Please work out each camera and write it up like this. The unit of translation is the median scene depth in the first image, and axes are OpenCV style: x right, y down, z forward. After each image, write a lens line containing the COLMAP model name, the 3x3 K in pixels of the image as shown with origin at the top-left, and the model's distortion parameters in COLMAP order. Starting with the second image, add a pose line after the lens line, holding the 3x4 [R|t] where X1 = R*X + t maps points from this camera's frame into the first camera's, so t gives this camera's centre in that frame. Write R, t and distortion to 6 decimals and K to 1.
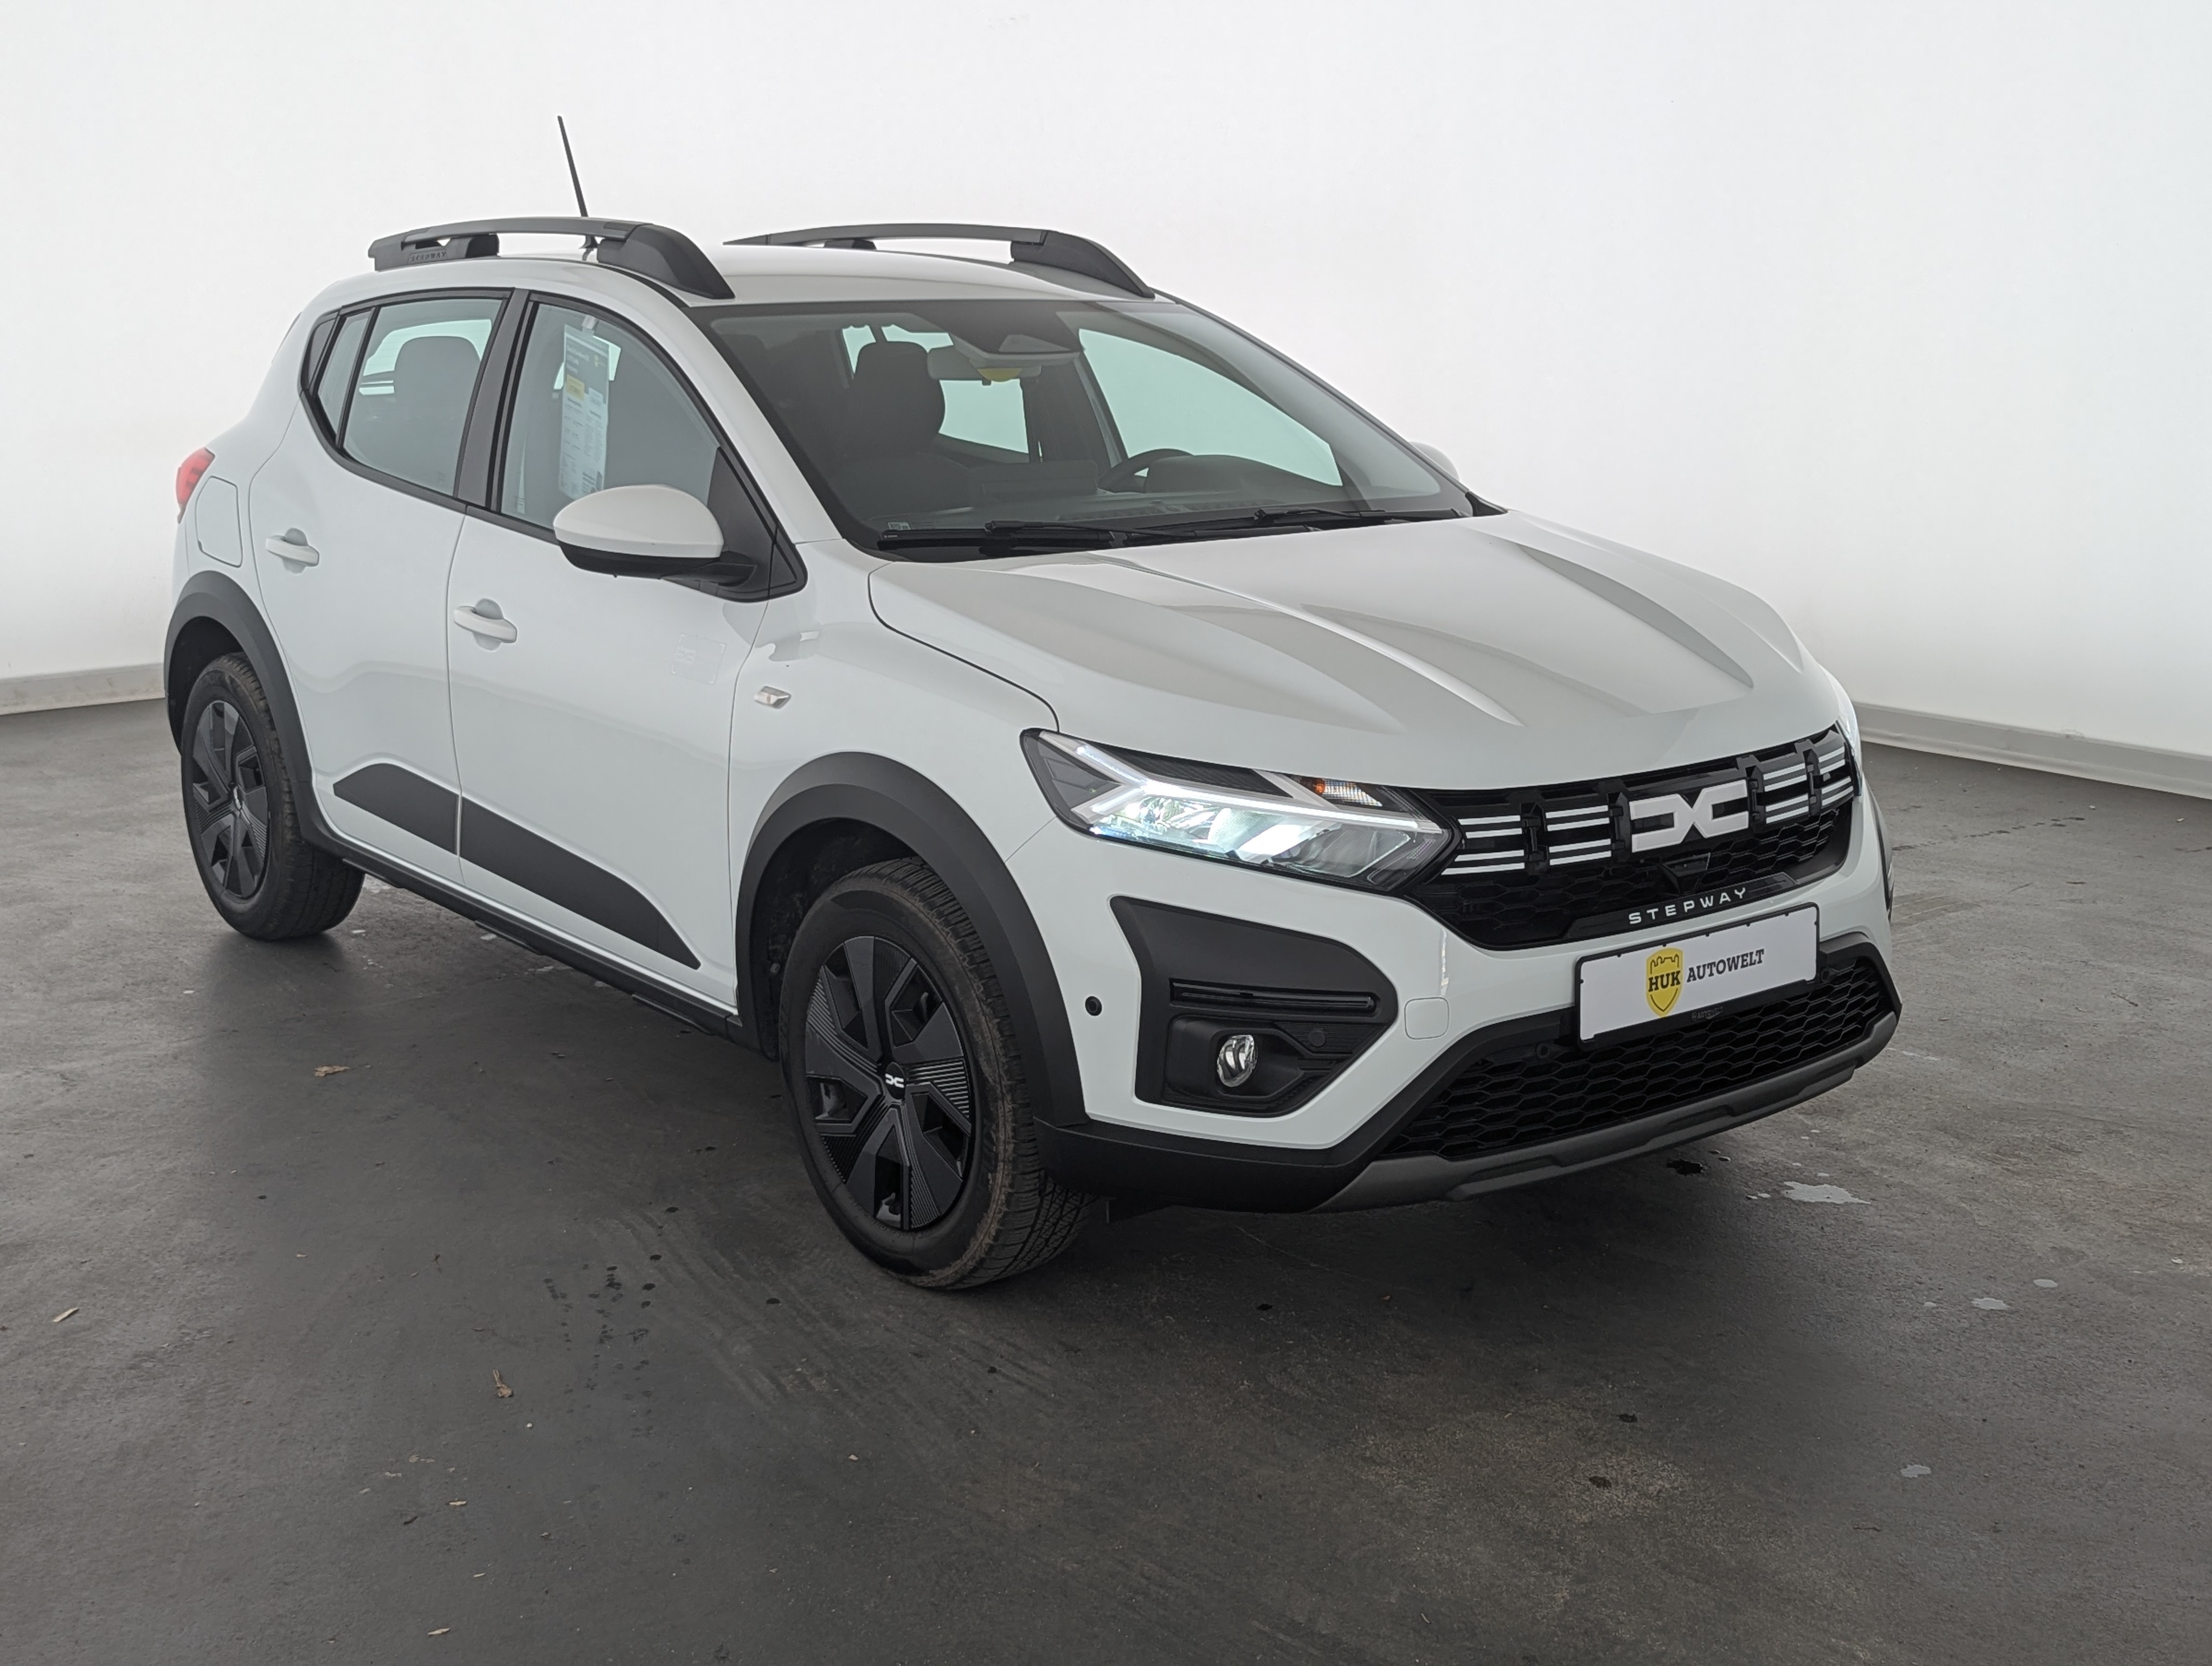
lens RADIAL K [[2672.4, 0, 1103.6], [0, 2672.4, 809.1], [0, 0, 1]] dist [0.081469, 0.000000]
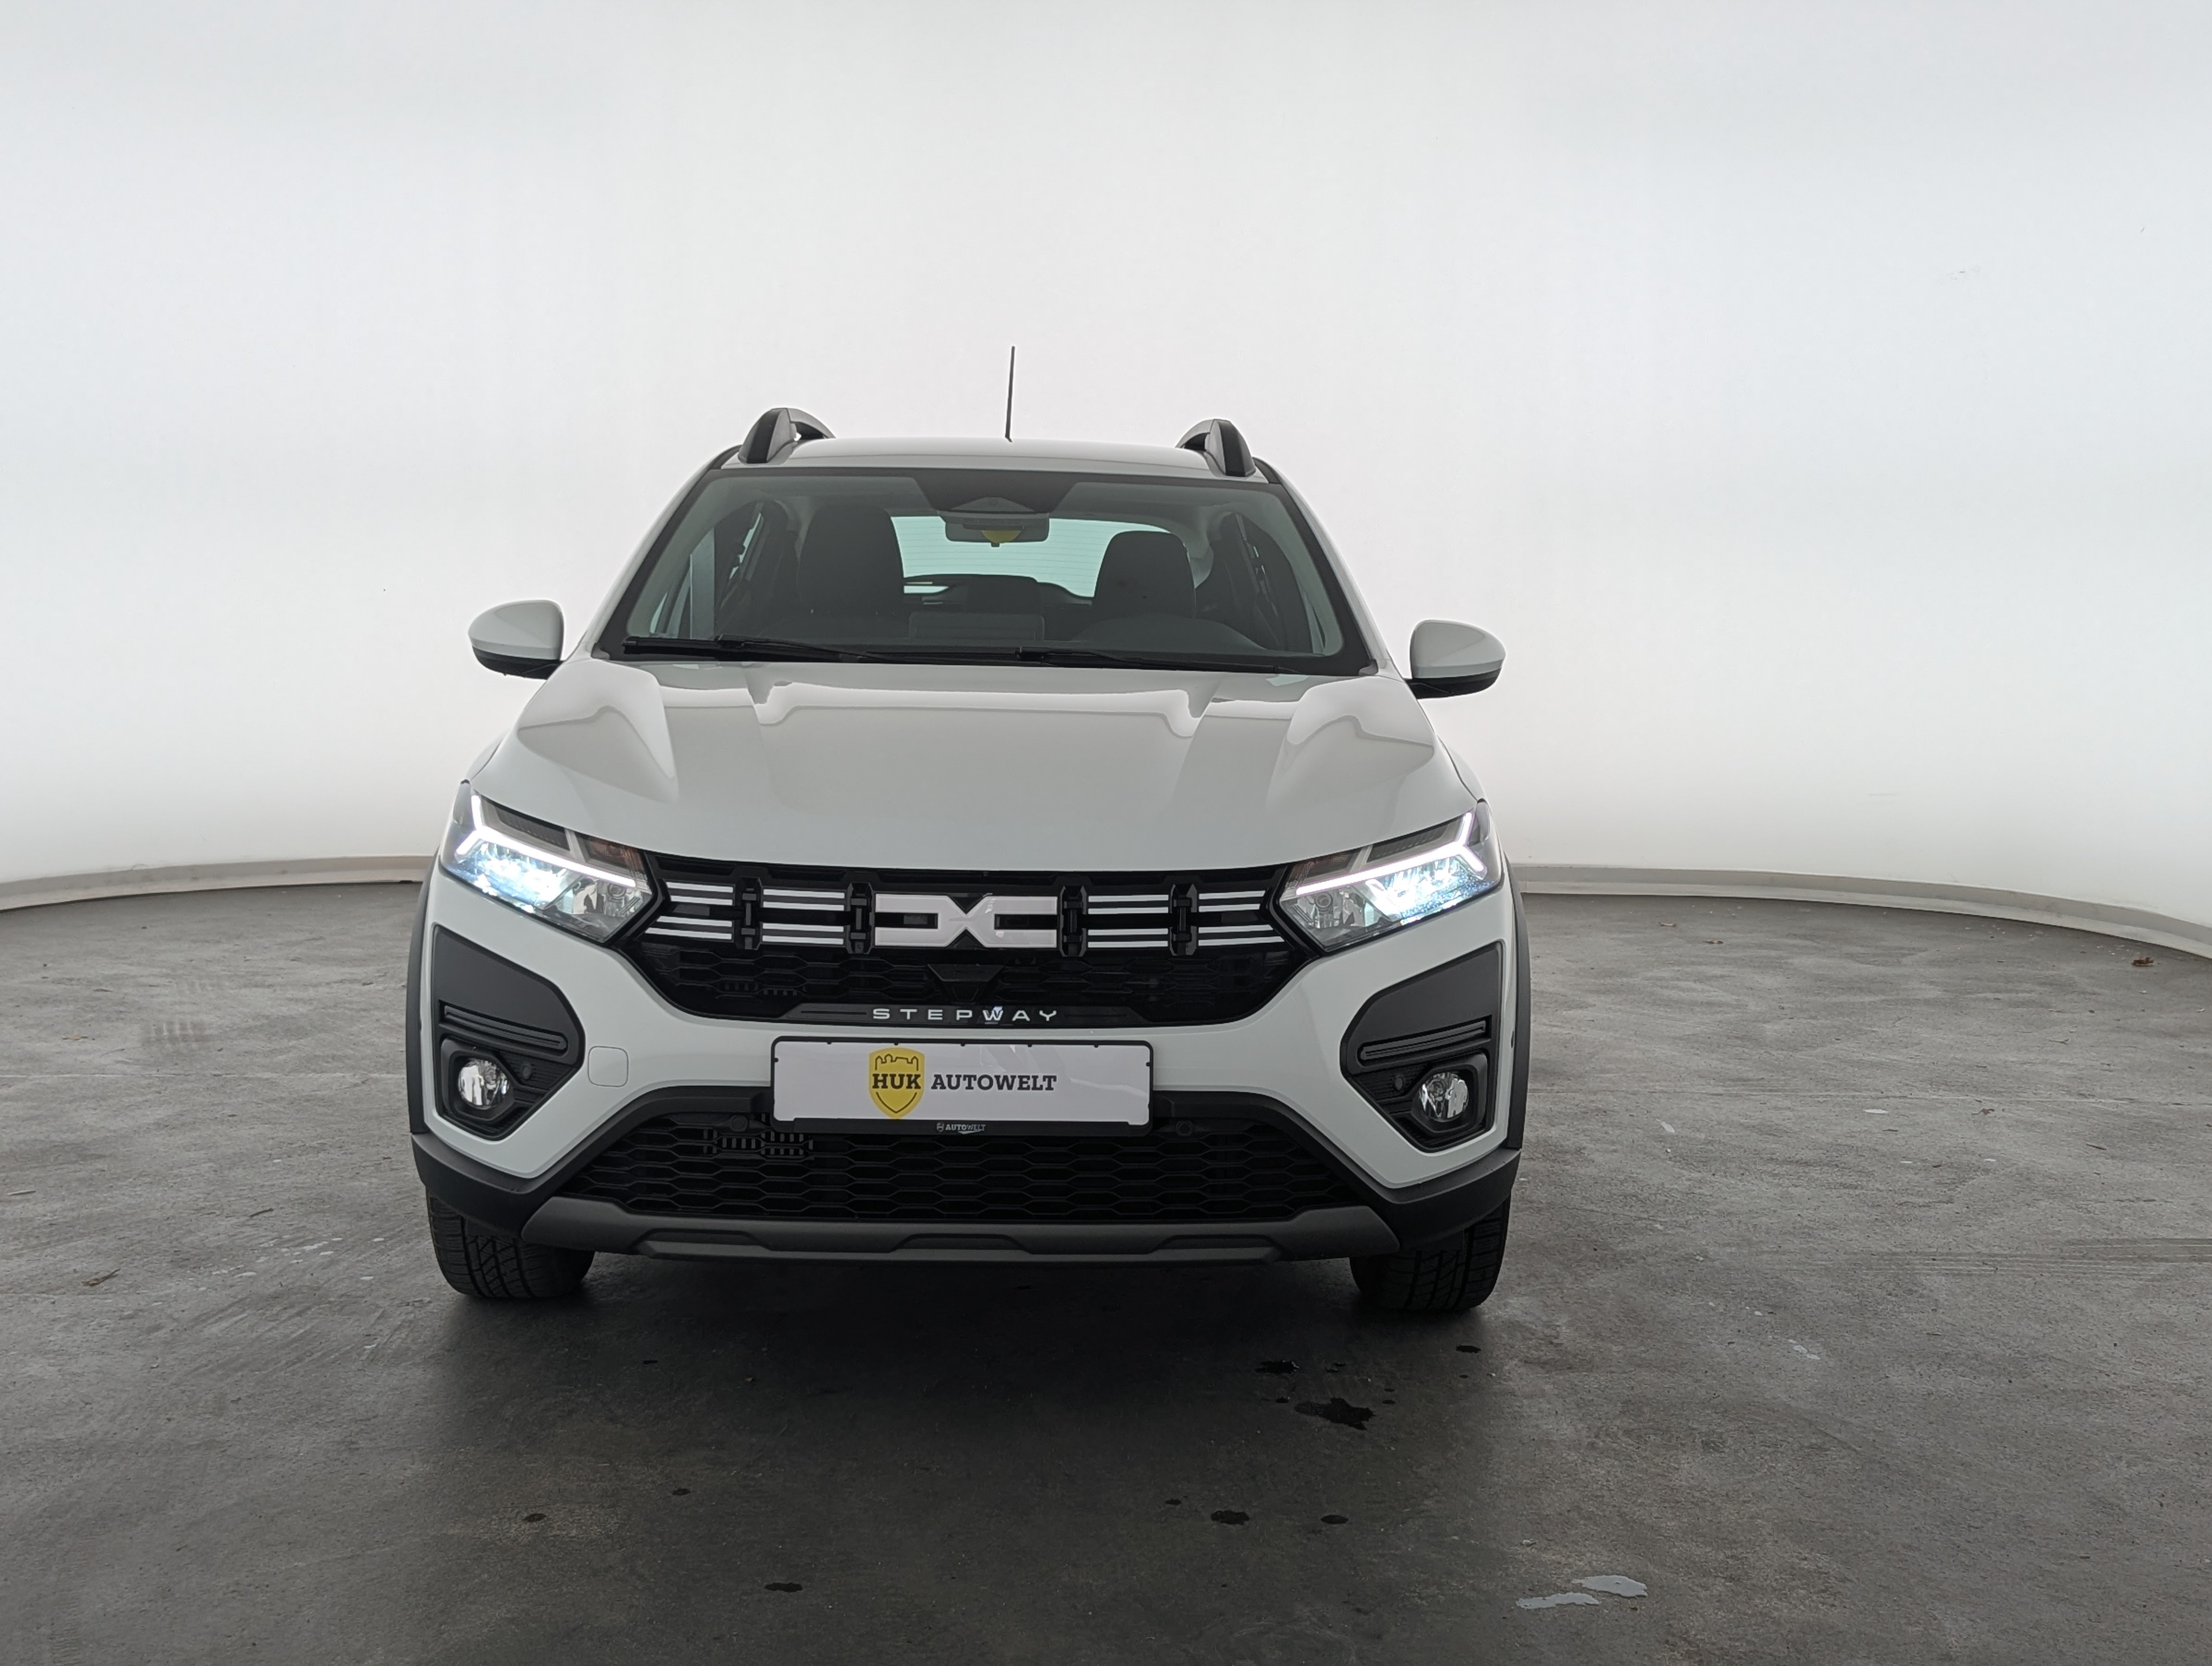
lens RADIAL K [[2672.4, 0, 1090.7], [0, 2672.4, 797.1], [0, 0, 1]] dist [0.081469, 0.000000]
pose [[0.788694, 0.061855, -0.611666, 0.868530], [-0.142246, 0.986288, -0.083676, 0.033698], [0.598104, 0.153001, 0.786678, 0.259871]]
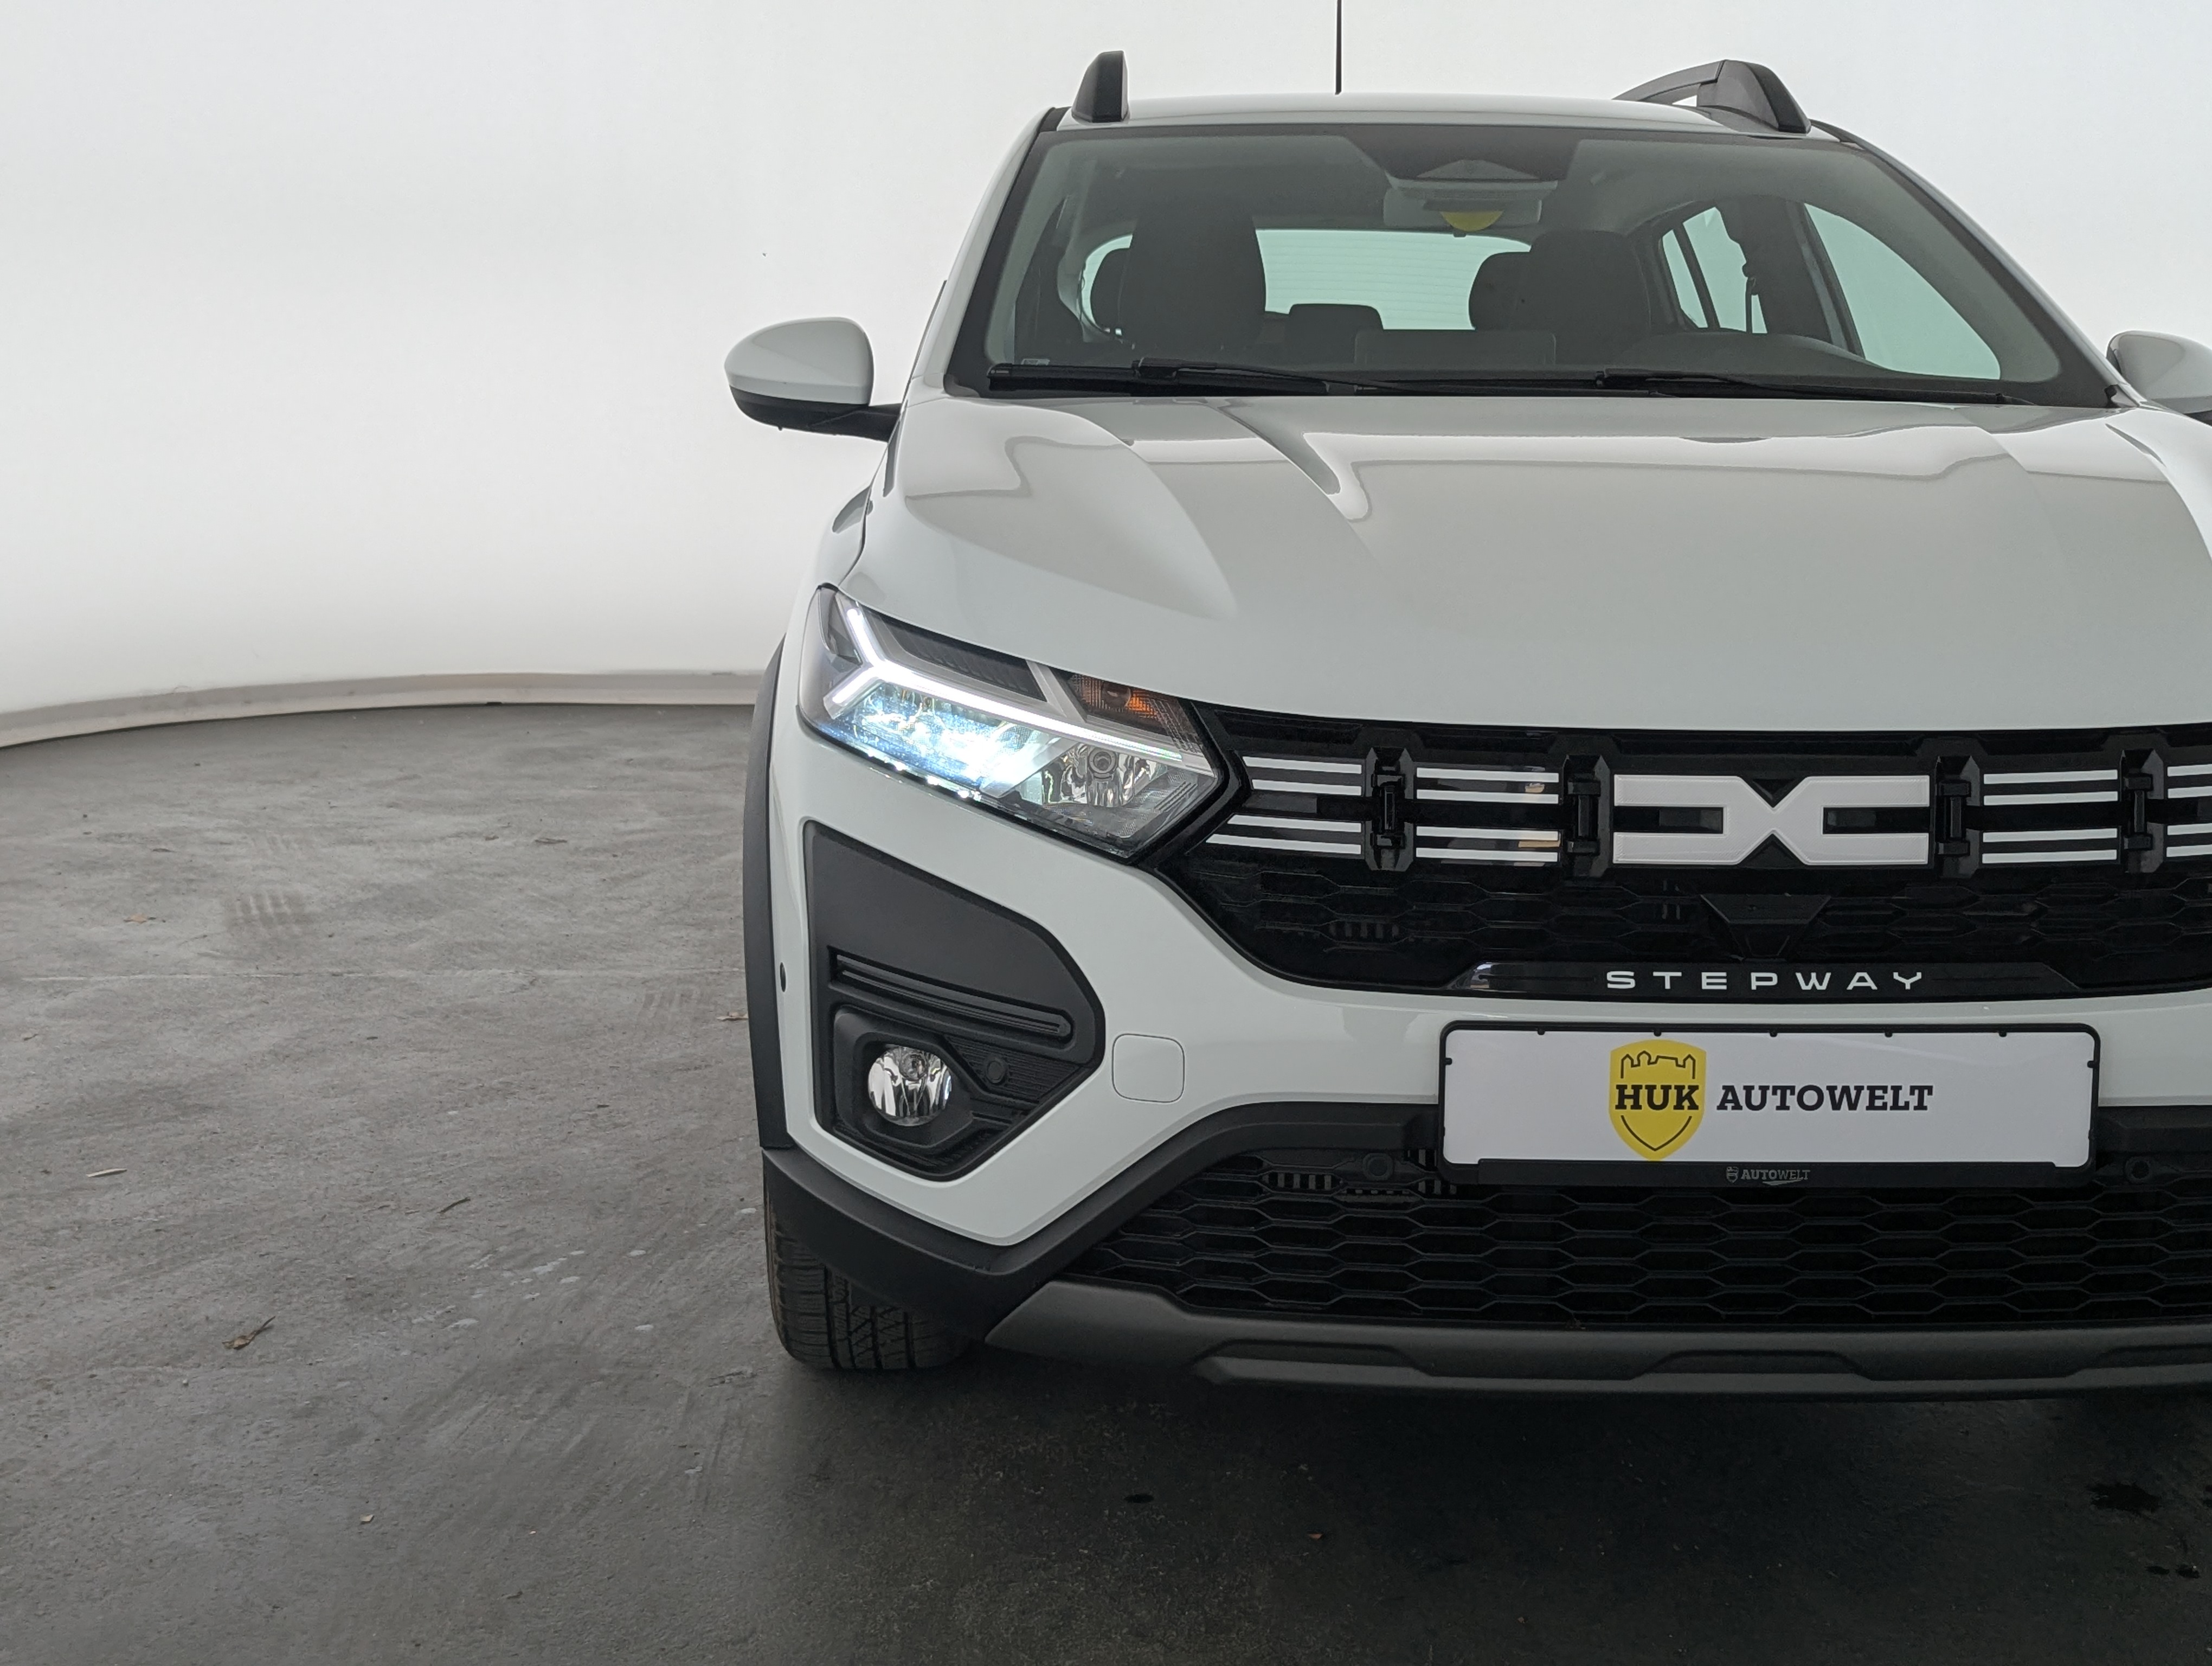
lens RADIAL K [[2672.4, 0, 1118.6], [0, 2672.4, 835.3], [0, 0, 1]] dist [0.081469, 0.000000]
pose [[0.797719, 0.109227, -0.593055, 0.455863], [-0.133497, 0.991045, 0.002960, 0.022789], [0.588068, 0.076810, 0.805156, 0.475136]]
